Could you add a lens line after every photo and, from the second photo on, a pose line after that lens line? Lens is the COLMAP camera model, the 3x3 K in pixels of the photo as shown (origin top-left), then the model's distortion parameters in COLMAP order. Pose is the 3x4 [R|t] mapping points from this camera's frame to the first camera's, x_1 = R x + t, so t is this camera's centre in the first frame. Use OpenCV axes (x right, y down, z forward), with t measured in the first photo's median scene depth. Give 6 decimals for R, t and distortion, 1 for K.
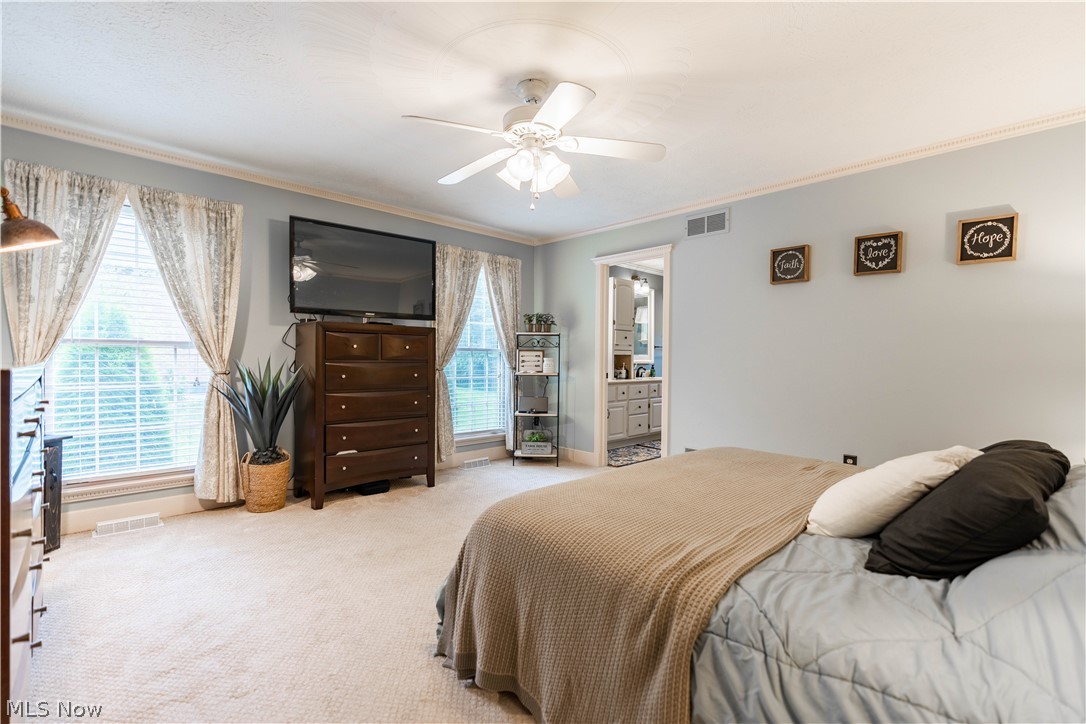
lens RADIAL K [[495.4, 0, 543.0], [0, 495.4, 362.0], [0, 0, 1]] dist [-0.000213, 0.000004]
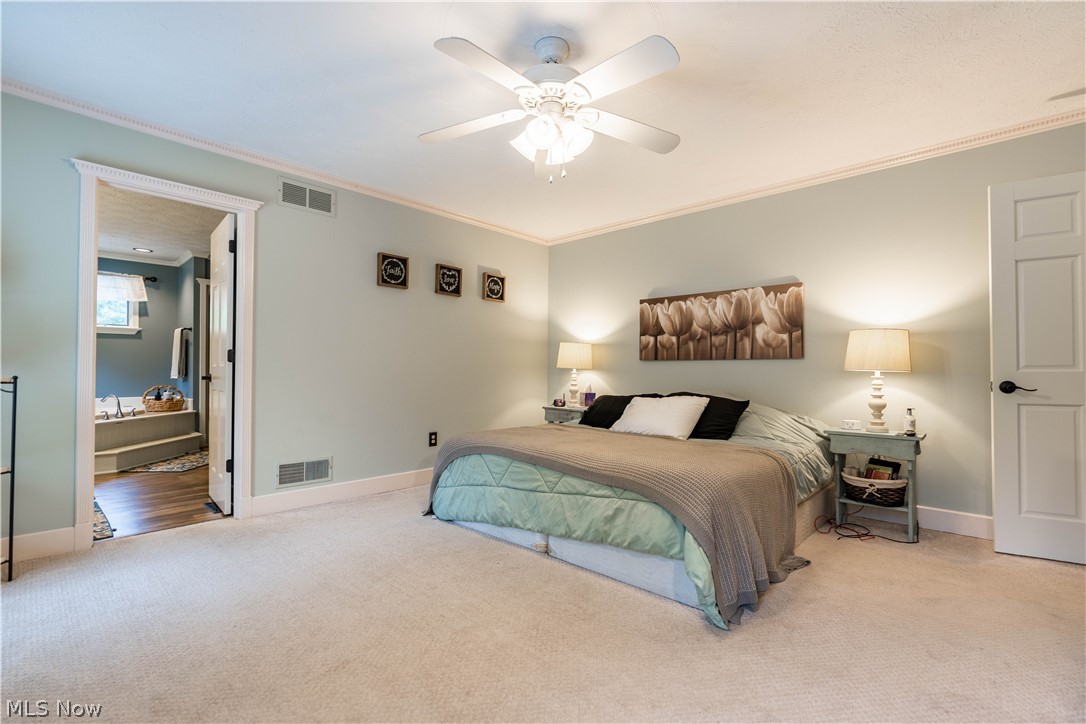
lens RADIAL K [[495.4, 0, 543.0], [0, 495.4, 362.0], [0, 0, 1]] dist [-0.000213, 0.000004]
pose [[-0.073282, 0.013166, 0.997224, -0.651533], [0.009142, 0.999880, -0.012530, 0.024255], [-0.997269, 0.008198, -0.073394, 0.782976]]
